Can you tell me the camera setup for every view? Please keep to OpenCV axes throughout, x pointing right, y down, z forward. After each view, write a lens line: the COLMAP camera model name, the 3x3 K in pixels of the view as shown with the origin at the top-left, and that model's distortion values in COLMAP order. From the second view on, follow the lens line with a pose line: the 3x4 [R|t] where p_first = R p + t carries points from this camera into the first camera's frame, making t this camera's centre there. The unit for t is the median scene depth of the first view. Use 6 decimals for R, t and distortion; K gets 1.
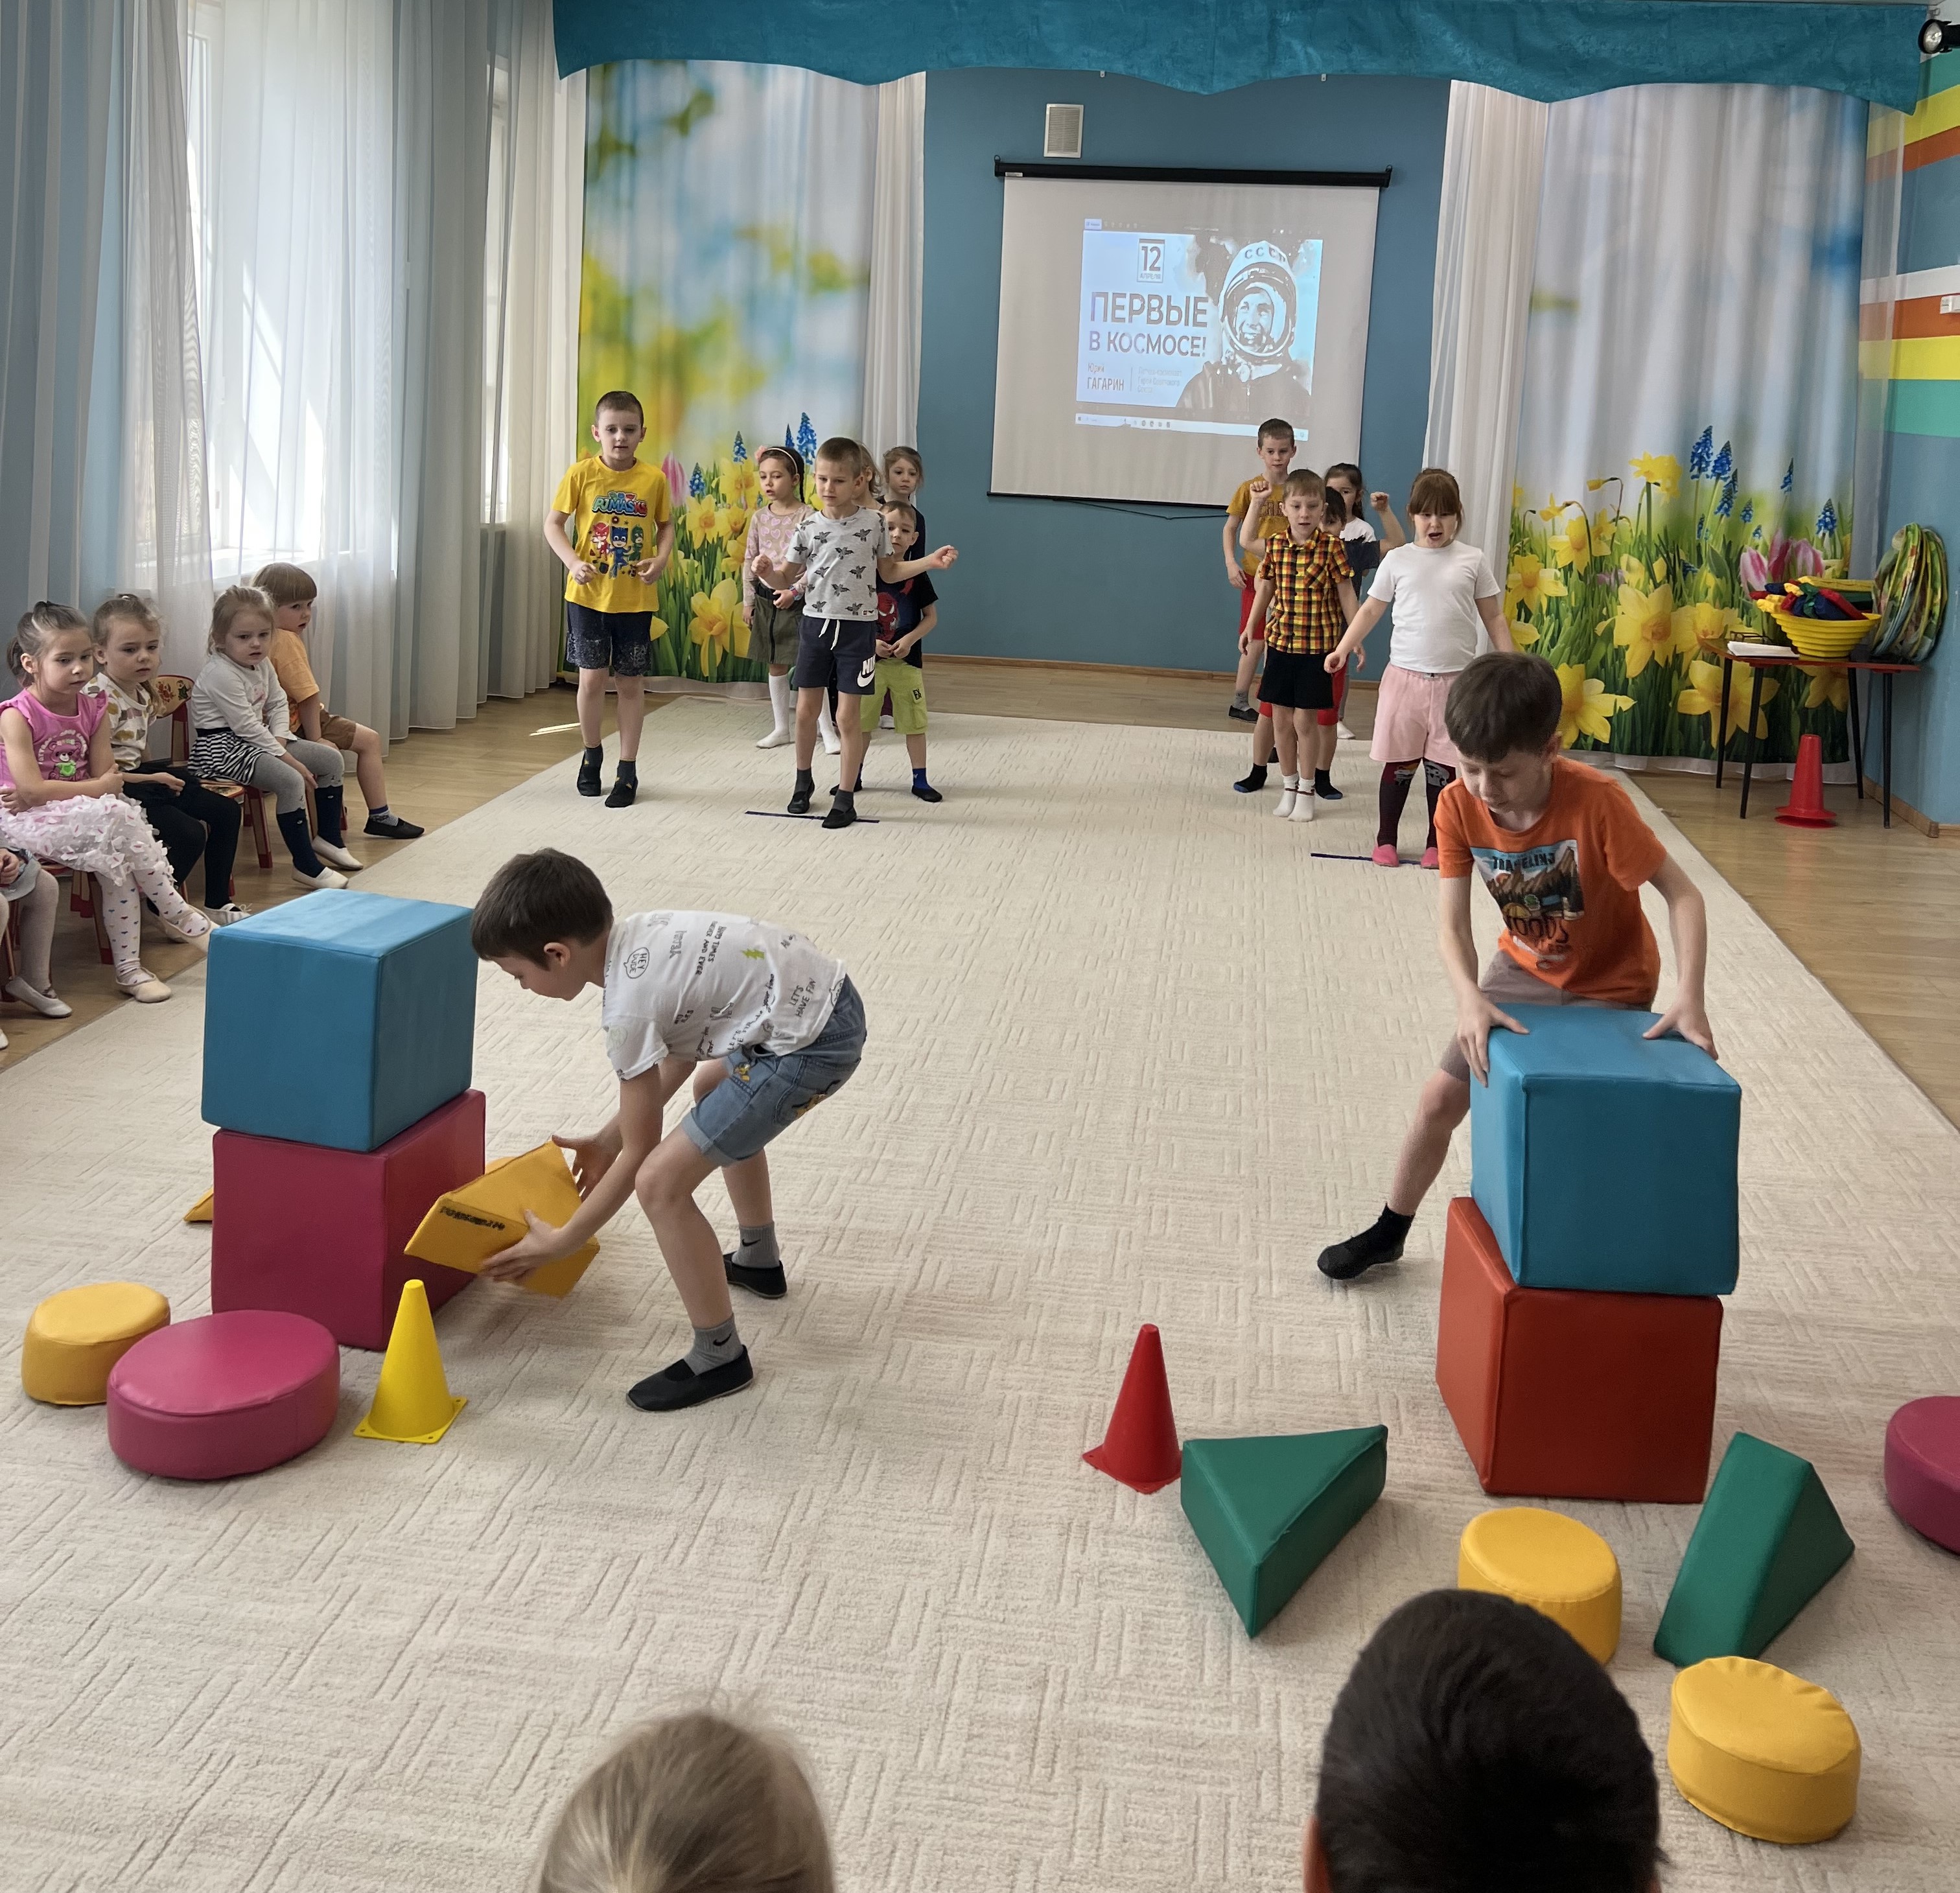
lens RADIAL K [[3615.2, 0, 968.7], [0, 3615.2, 942.4], [0, 0, 1]] dist [0.024222, 0.000000]
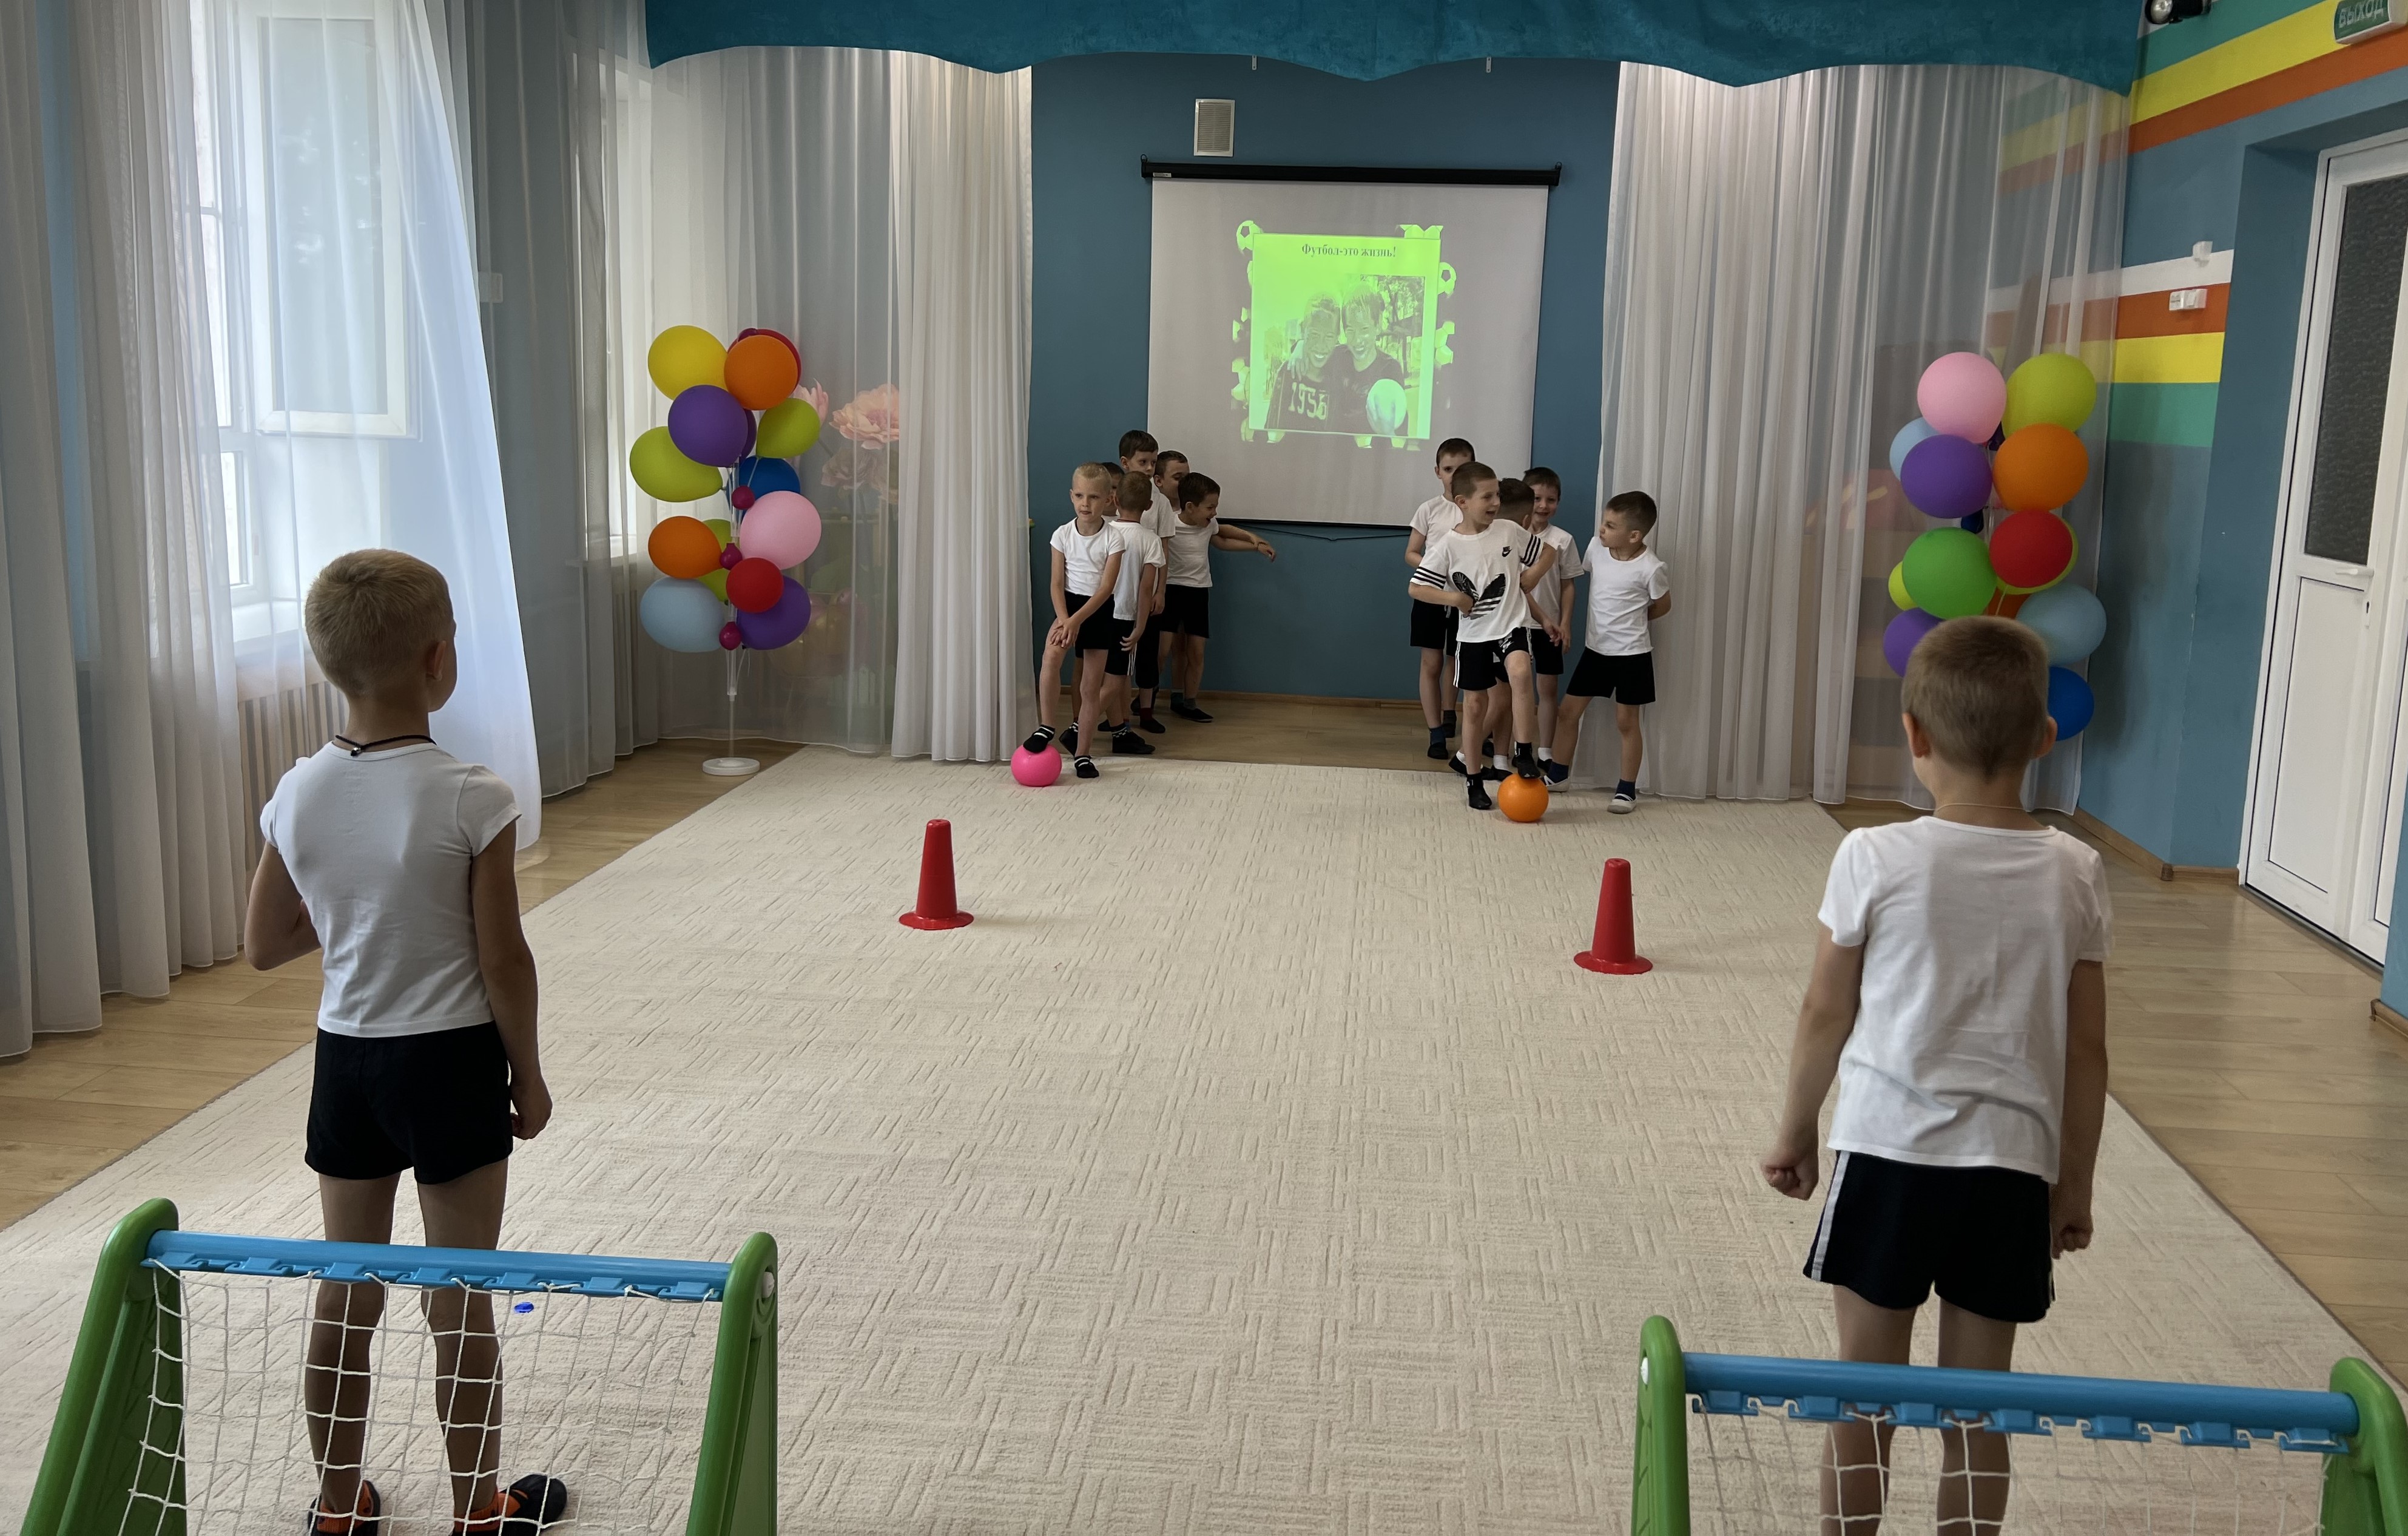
lens RADIAL K [[2094.7, 0, 1224.6], [0, 2094.7, 771.4], [0, 0, 1]] dist [-0.014888, 0.036130]
pose [[0.999636, -0.017751, 0.020337, 0.015423], [0.017147, 0.999418, 0.029502, -0.075975], [-0.020849, -0.029143, 0.999358, 0.467932]]
